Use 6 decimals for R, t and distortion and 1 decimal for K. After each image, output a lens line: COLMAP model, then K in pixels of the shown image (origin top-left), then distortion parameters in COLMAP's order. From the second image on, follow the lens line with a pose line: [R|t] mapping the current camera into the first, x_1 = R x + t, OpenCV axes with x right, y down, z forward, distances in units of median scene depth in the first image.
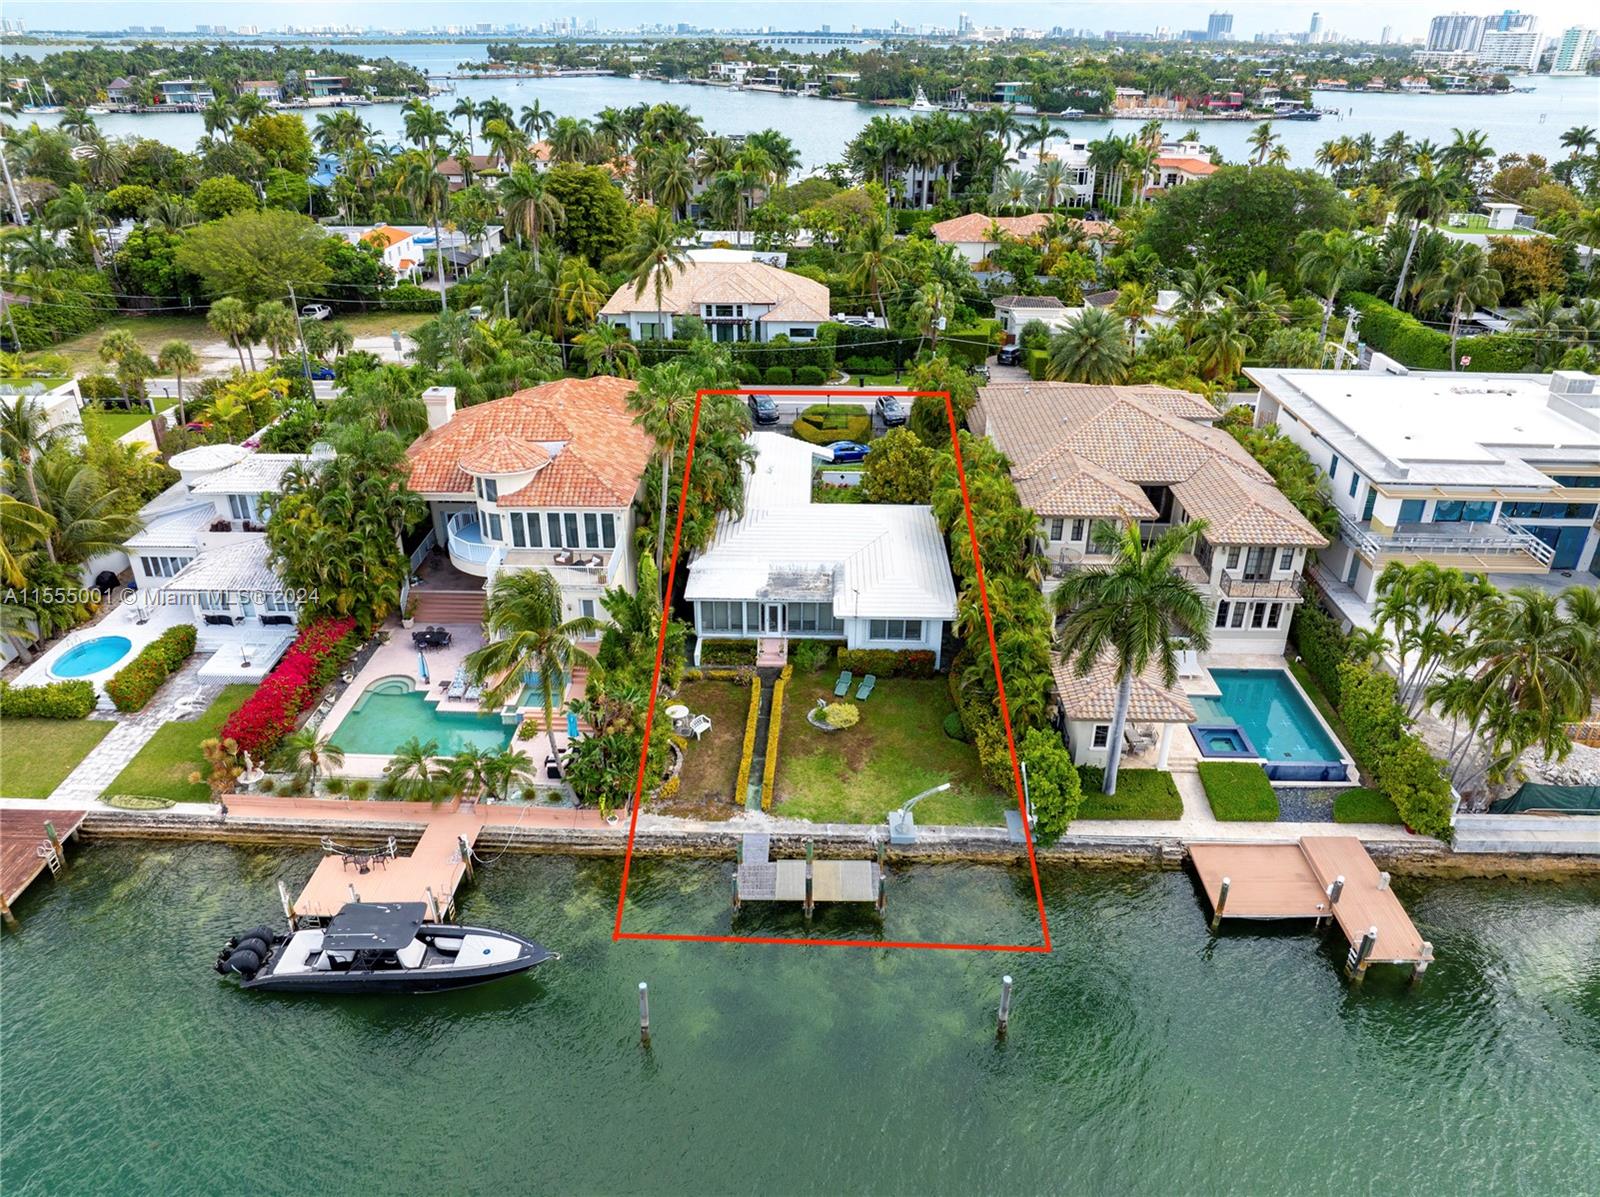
lens RADIAL K [[1129.4, 0, 803.9], [0, 1129.4, 594.7], [0, 0, 1]] dist [-0.057044, 0.032817]
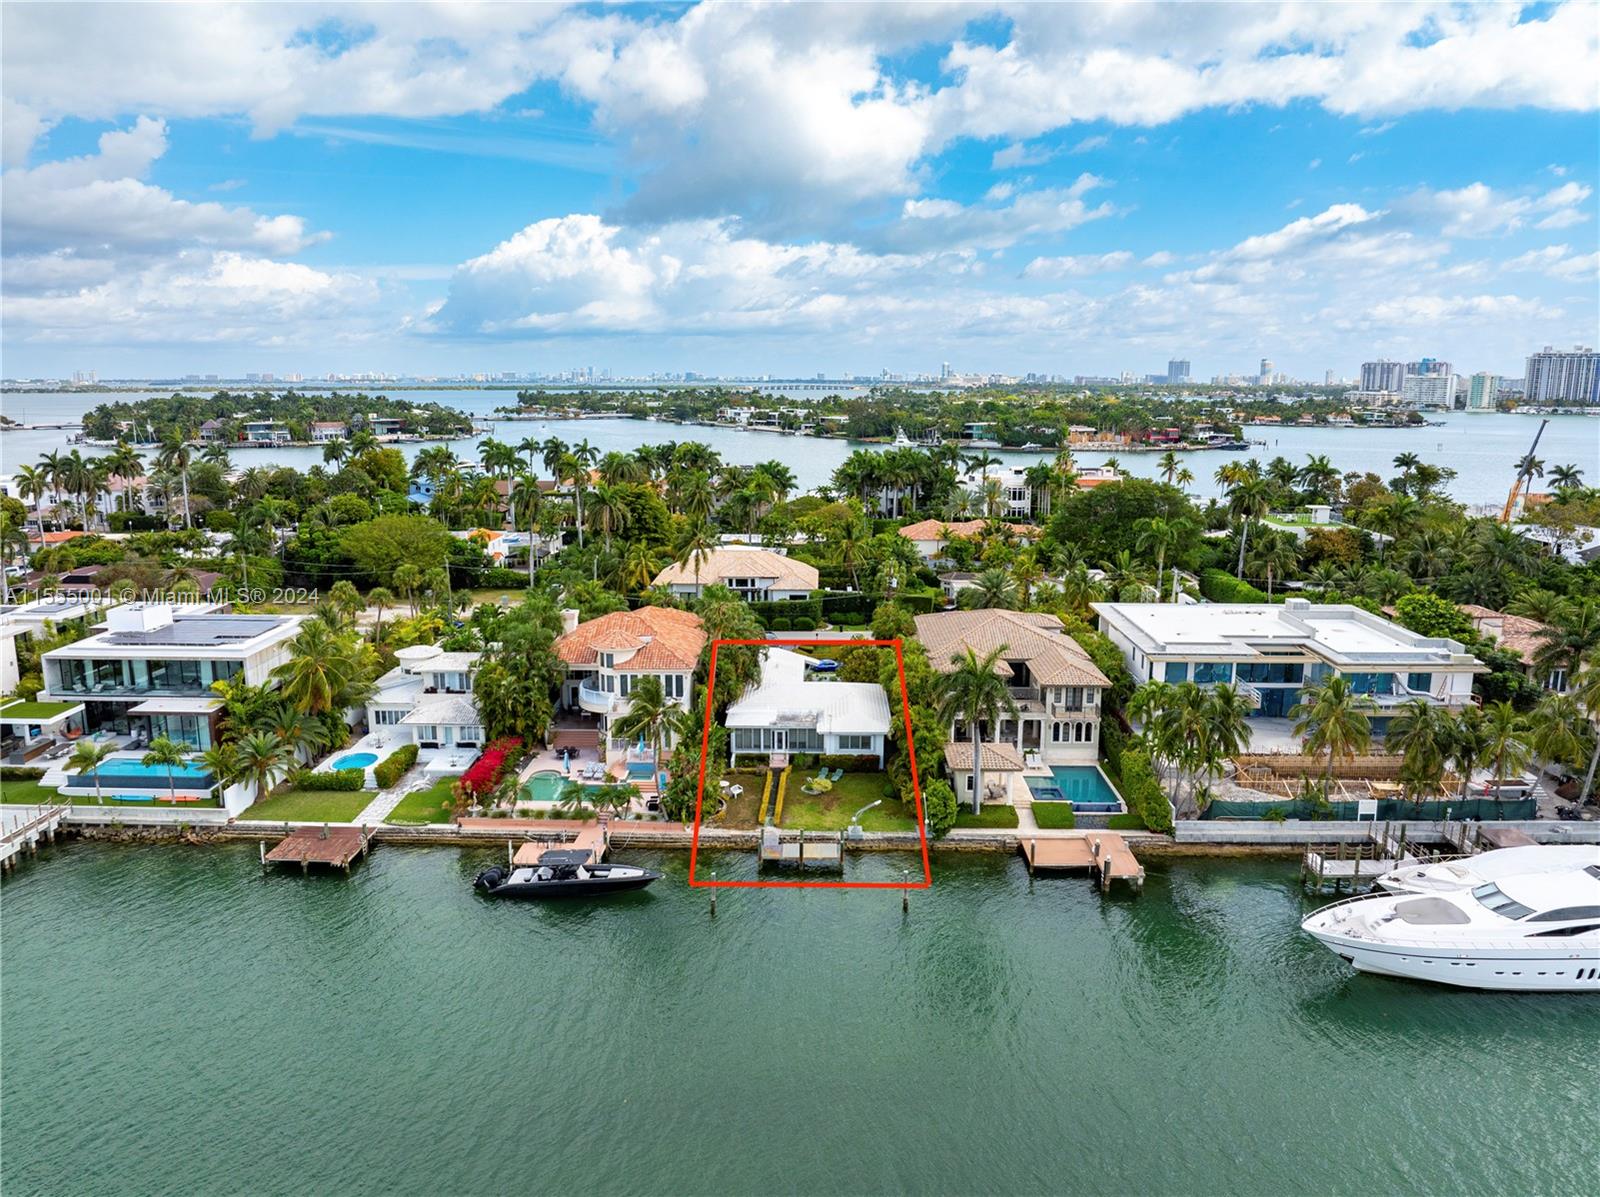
lens RADIAL K [[1129.4, 0, 804.2], [0, 1129.4, 594.4], [0, 0, 1]] dist [-0.057044, 0.032817]
pose [[0.999986, -0.004754, 0.002125, 0.003098], [0.005155, 0.961542, -0.274609, 0.155186], [-0.000738, 0.274616, 0.961554, -0.357167]]
